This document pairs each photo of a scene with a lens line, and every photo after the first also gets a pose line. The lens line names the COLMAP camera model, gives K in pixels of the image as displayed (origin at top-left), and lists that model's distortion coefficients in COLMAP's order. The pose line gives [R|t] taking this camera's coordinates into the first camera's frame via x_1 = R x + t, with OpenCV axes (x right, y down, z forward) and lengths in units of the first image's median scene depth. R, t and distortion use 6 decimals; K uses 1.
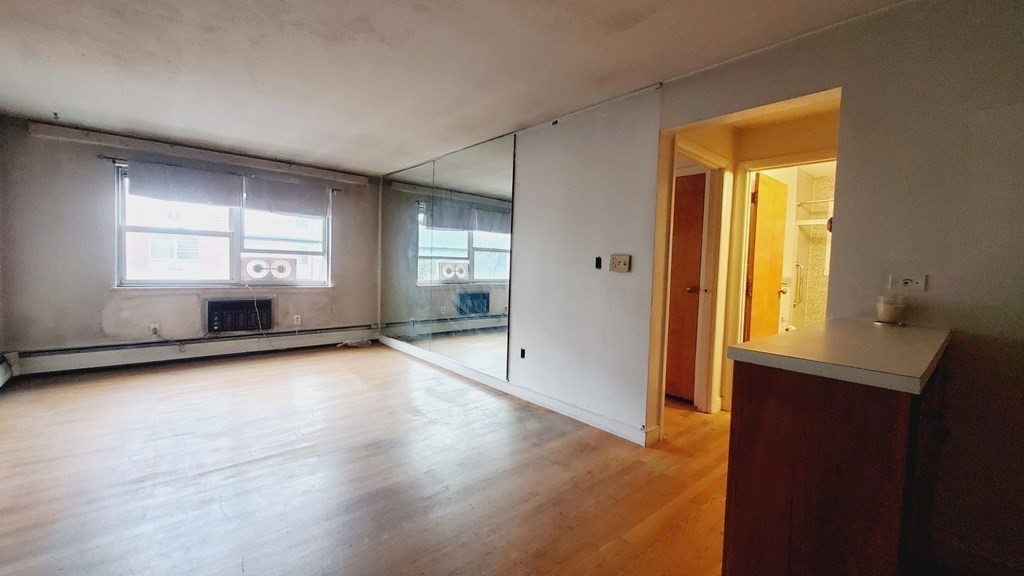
lens RADIAL K [[407.3, 0, 518.2], [0, 407.3, 285.9], [0, 0, 1]] dist [0.002280, -0.002566]
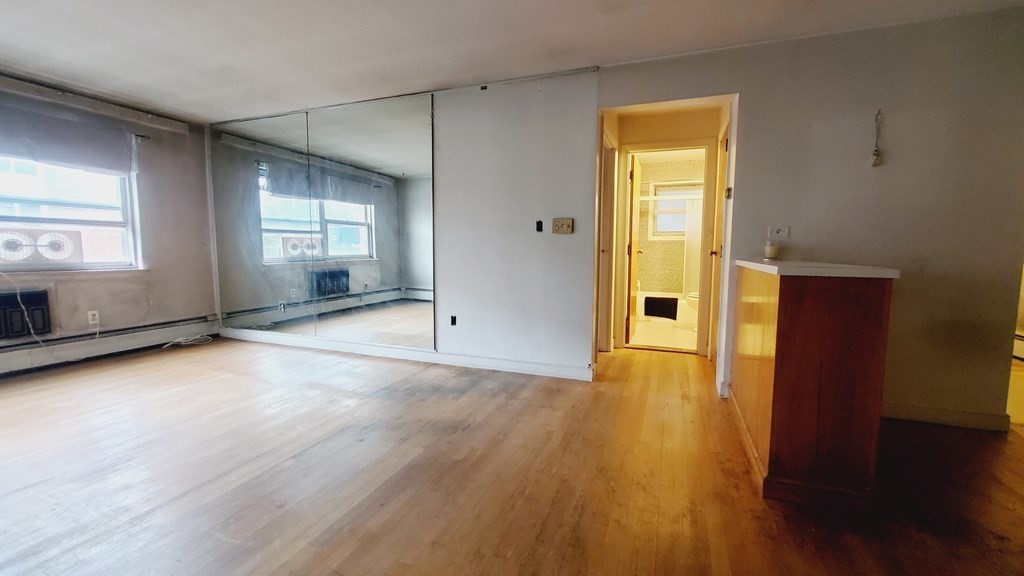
lens RADIAL K [[407.3, 0, 518.2], [0, 407.3, 285.9], [0, 0, 1]] dist [0.002280, -0.002566]
pose [[0.885777, -0.068430, 0.459038, -0.226583], [0.045623, 0.997119, 0.060607, 0.020828], [-0.461863, -0.032742, 0.886347, 0.034844]]
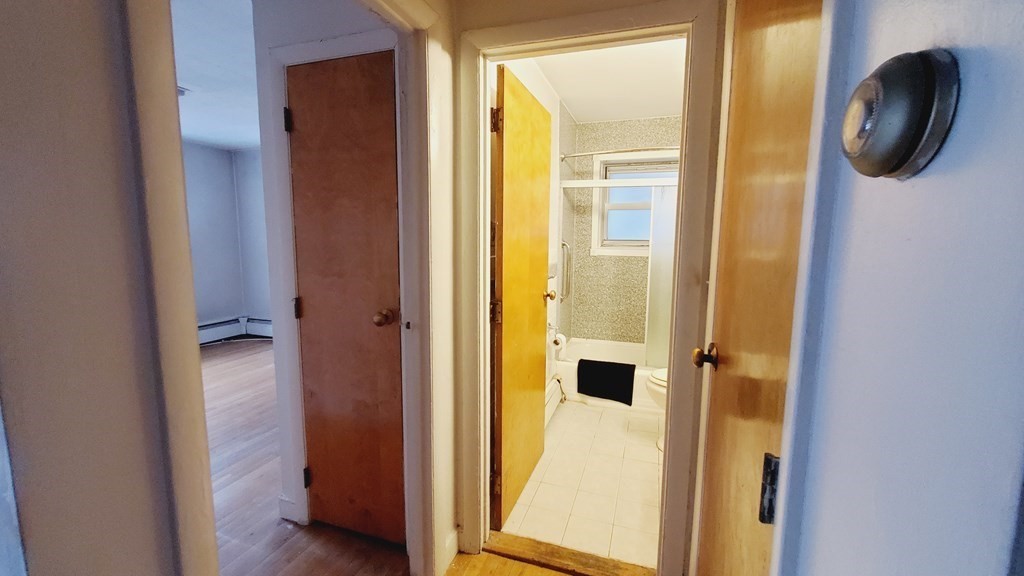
lens RADIAL K [[407.3, 0, 518.2], [0, 407.3, 285.9], [0, 0, 1]] dist [0.002280, -0.002566]
pose [[0.868037, -0.081496, 0.489765, 0.250639], [0.039978, 0.994706, 0.094662, -0.048092], [-0.494887, -0.062590, 0.866700, 0.400633]]
